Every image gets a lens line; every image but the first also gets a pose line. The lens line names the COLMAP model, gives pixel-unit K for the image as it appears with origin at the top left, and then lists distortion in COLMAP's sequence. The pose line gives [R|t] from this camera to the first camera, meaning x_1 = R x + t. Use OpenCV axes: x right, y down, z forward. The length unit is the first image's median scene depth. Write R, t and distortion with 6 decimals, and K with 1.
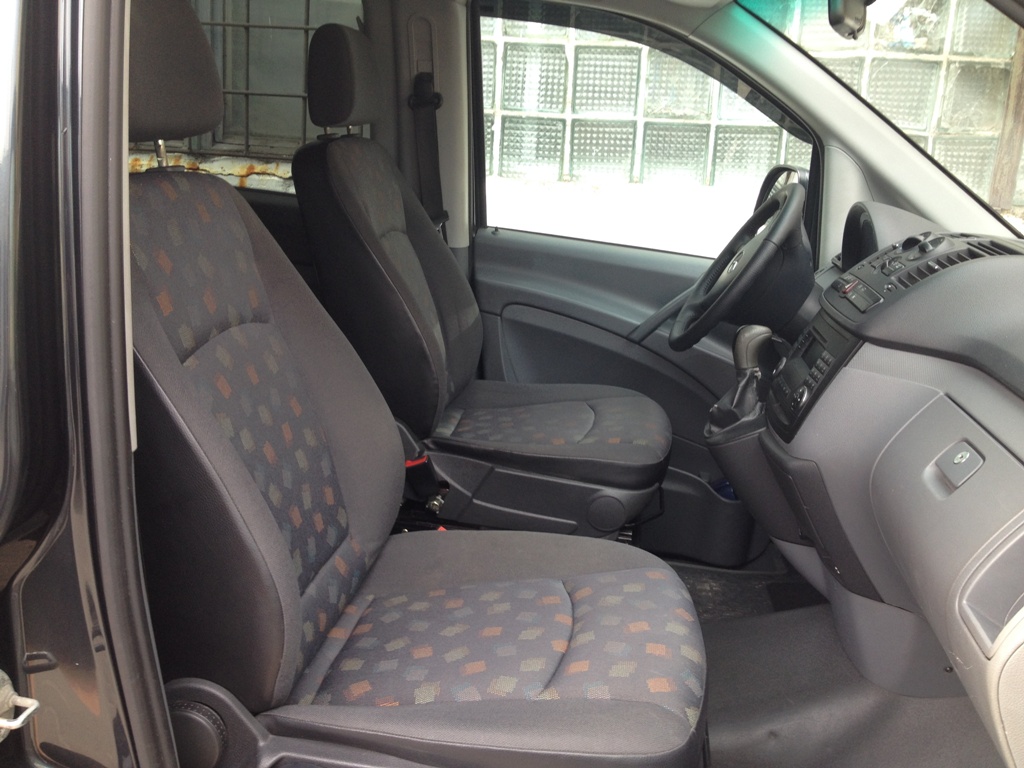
lens RADIAL K [[950.7, 0, 512.0], [0, 950.7, 384.0], [0, 0, 1]] dist [0.128660, -0.239088]
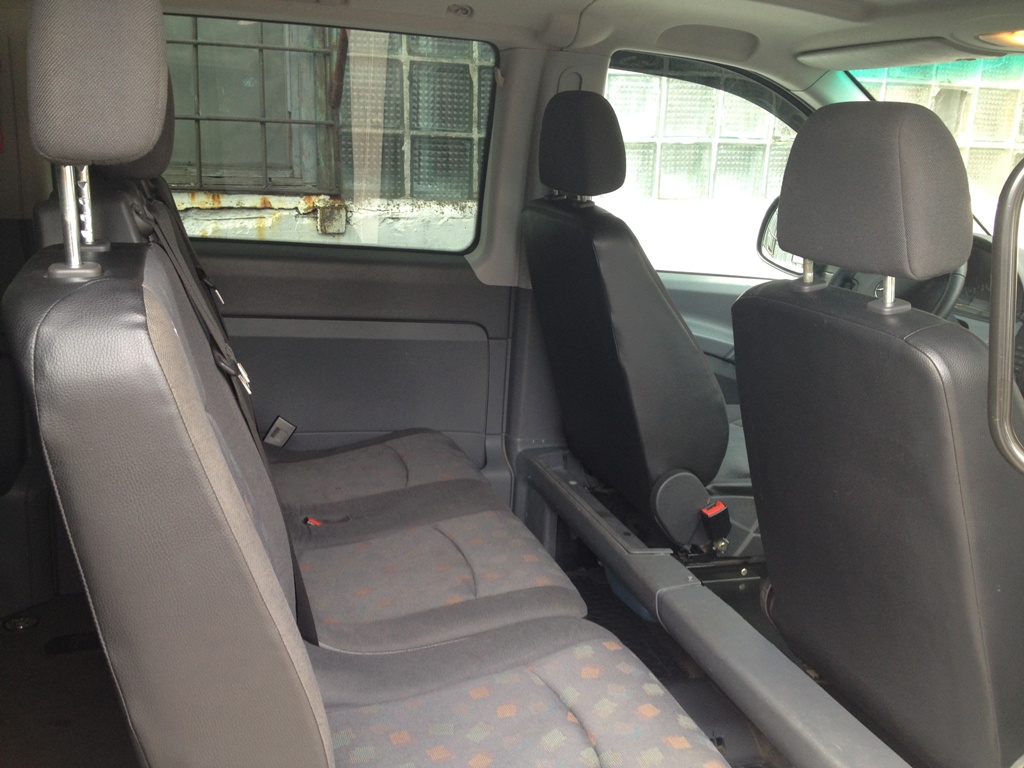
lens RADIAL K [[950.7, 0, 512.0], [0, 950.7, 384.0], [0, 0, 1]] dist [0.128660, -0.239088]
pose [[0.908119, -0.123430, 0.400107, -0.346092], [0.126145, 0.991817, 0.019659, -0.034381], [-0.399259, 0.032619, 0.916258, 0.068110]]
